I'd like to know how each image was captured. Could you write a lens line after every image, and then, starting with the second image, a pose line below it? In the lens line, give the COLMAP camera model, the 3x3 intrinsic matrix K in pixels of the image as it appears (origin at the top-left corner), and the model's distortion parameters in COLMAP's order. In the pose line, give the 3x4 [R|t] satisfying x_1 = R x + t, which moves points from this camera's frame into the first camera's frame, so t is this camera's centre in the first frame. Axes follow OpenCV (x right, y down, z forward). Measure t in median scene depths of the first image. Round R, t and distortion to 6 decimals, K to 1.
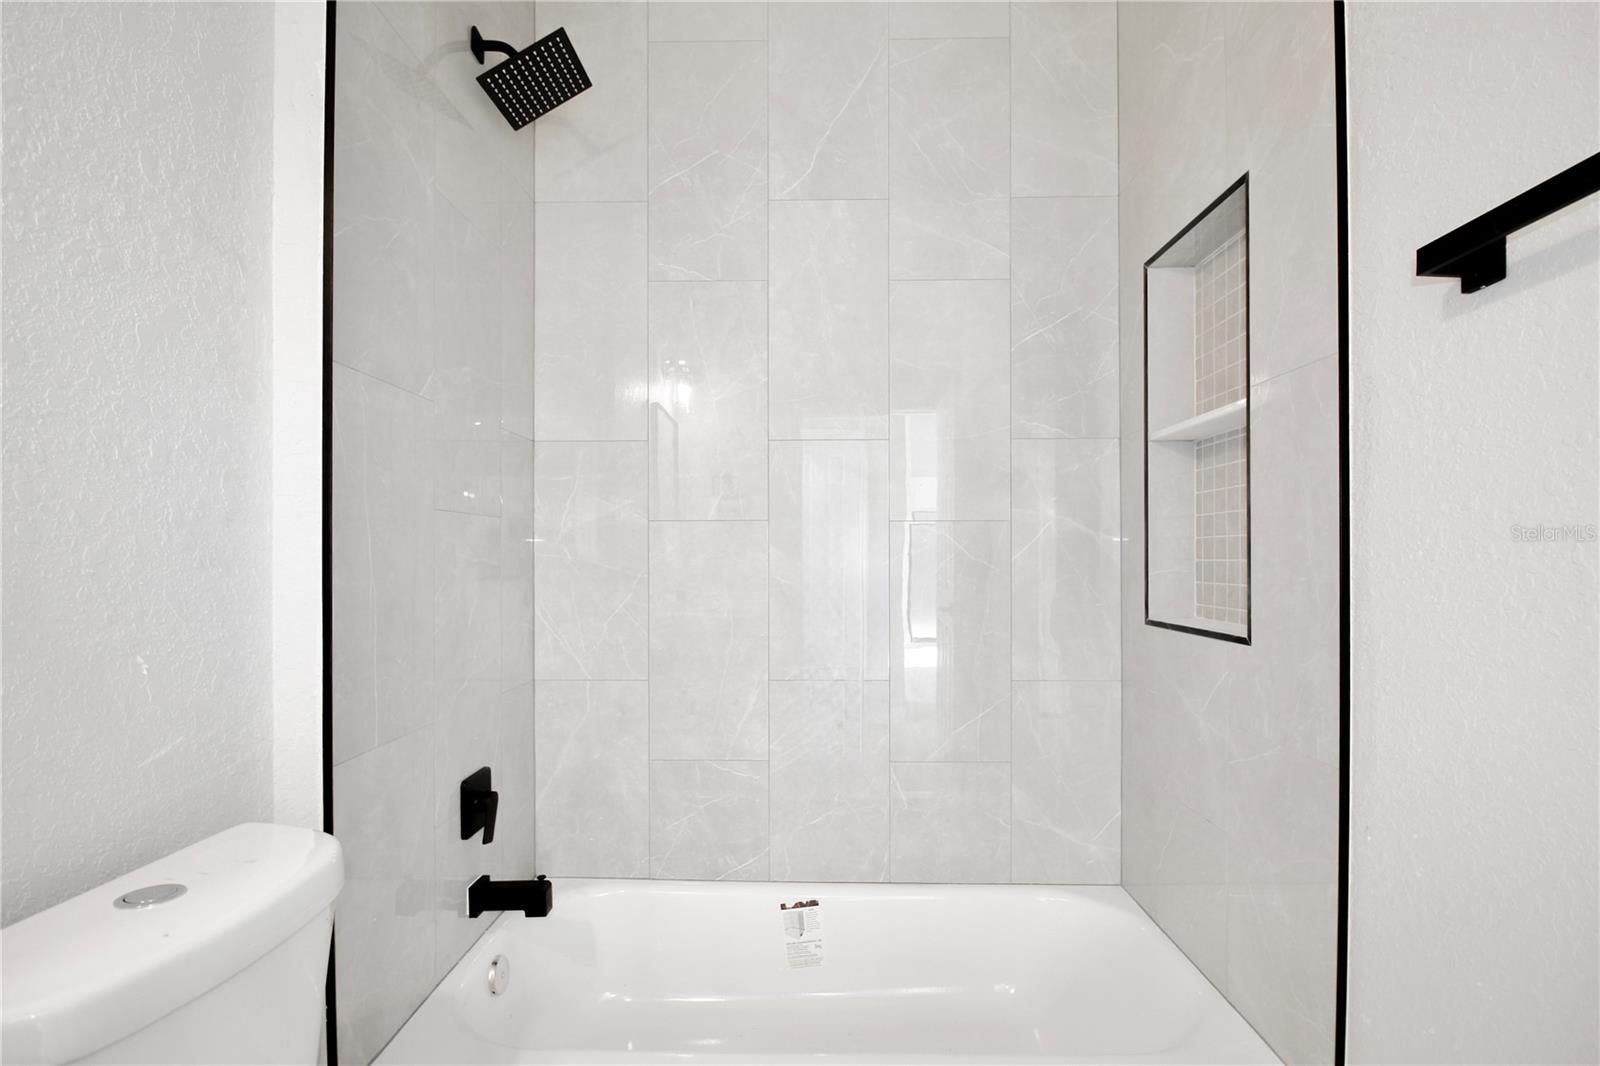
lens RADIAL K [[767.9, 0, 809.2], [0, 767.9, 559.5], [0, 0, 1]] dist [-0.003707, -0.001091]
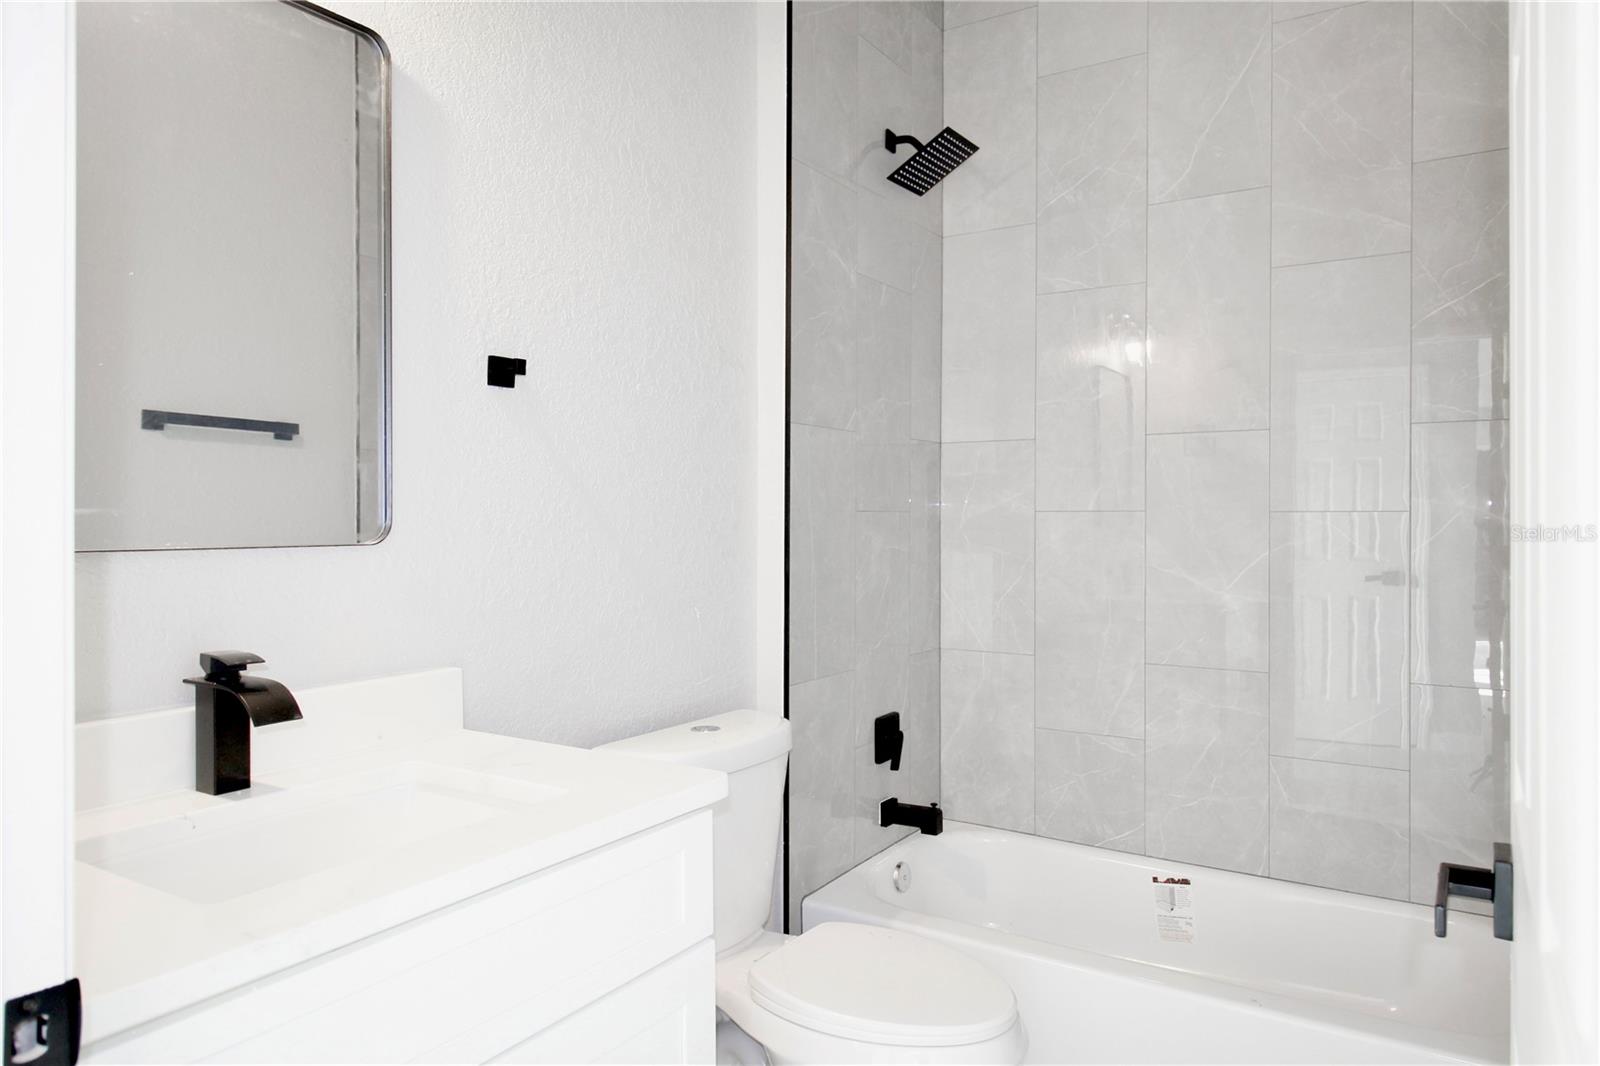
lens RADIAL K [[1004.0, 0, 837.3], [0, 1004.0, 526.4], [0, 0, 1]] dist [0.010138, 0.000538]
pose [[0.865730, 0.006364, -0.500471, 0.275649], [-0.005588, 0.999980, 0.003050, -0.032423], [0.500480, 0.000156, 0.865748, -0.409168]]
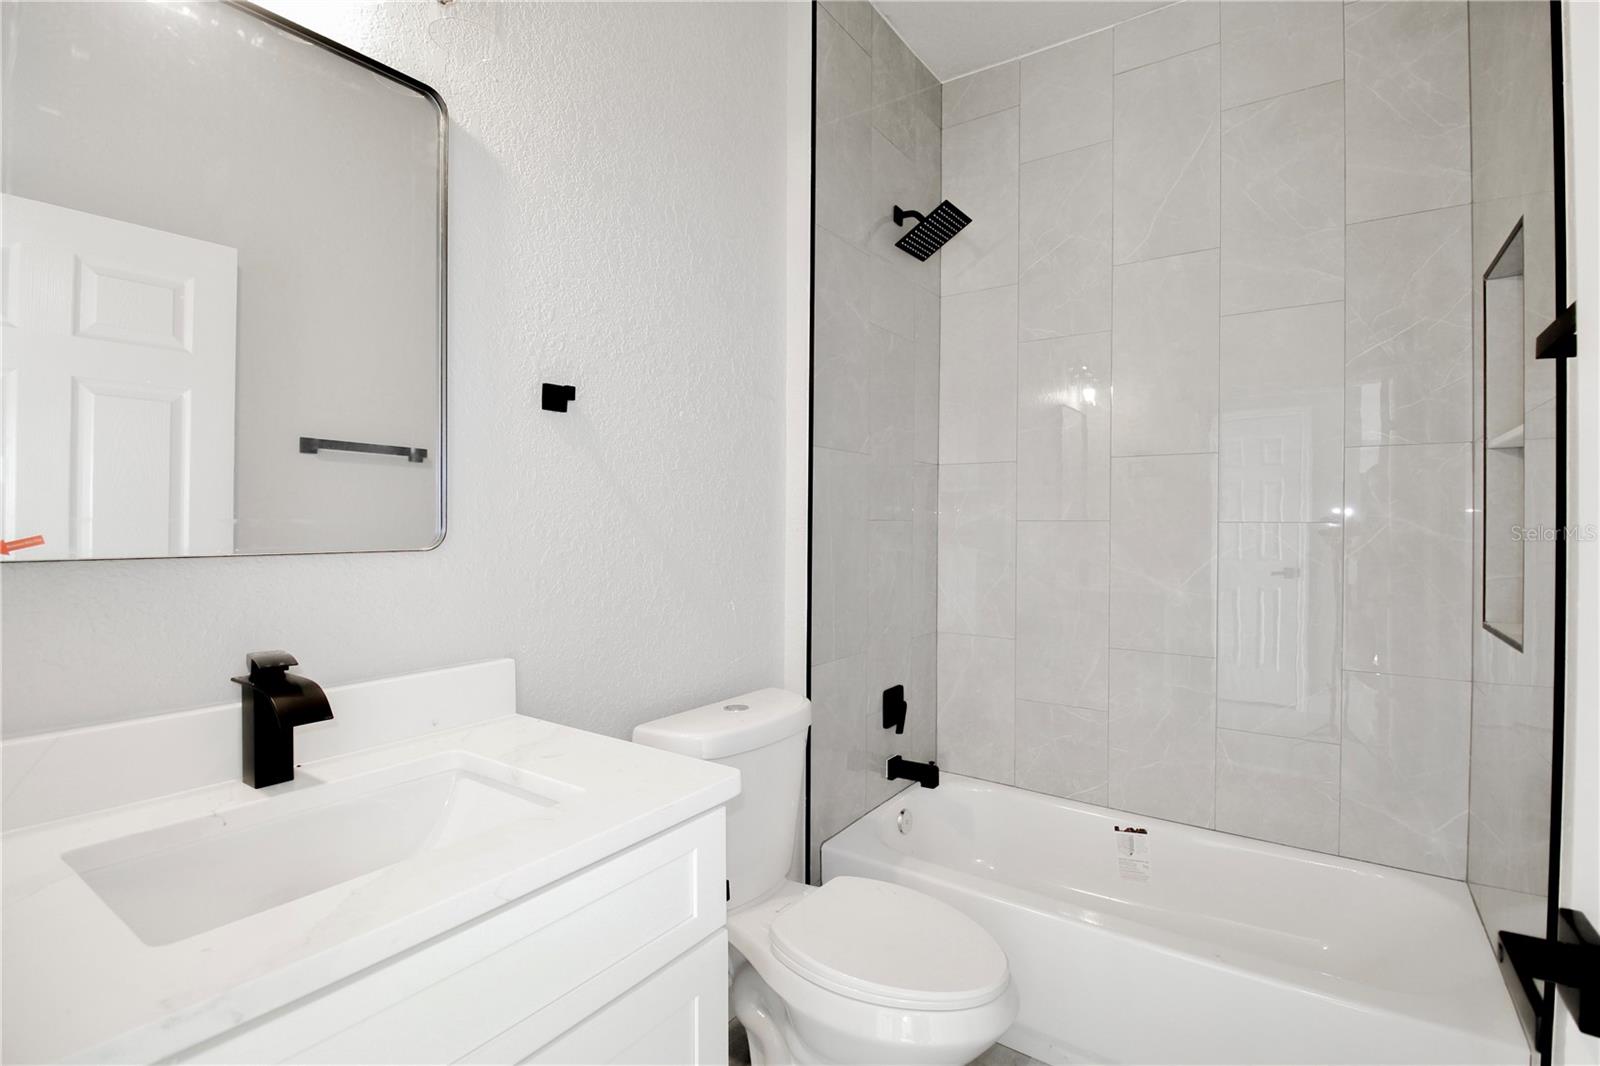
lens RADIAL K [[735.6, 0, 824.7], [0, 735.6, 530.1], [0, 0, 1]] dist [-0.002573, -0.000850]
pose [[0.842592, 0.010668, -0.538446, 0.206397], [-0.010033, 0.999941, 0.004111, -0.037099], [0.538458, 0.001938, 0.842650, -0.274281]]
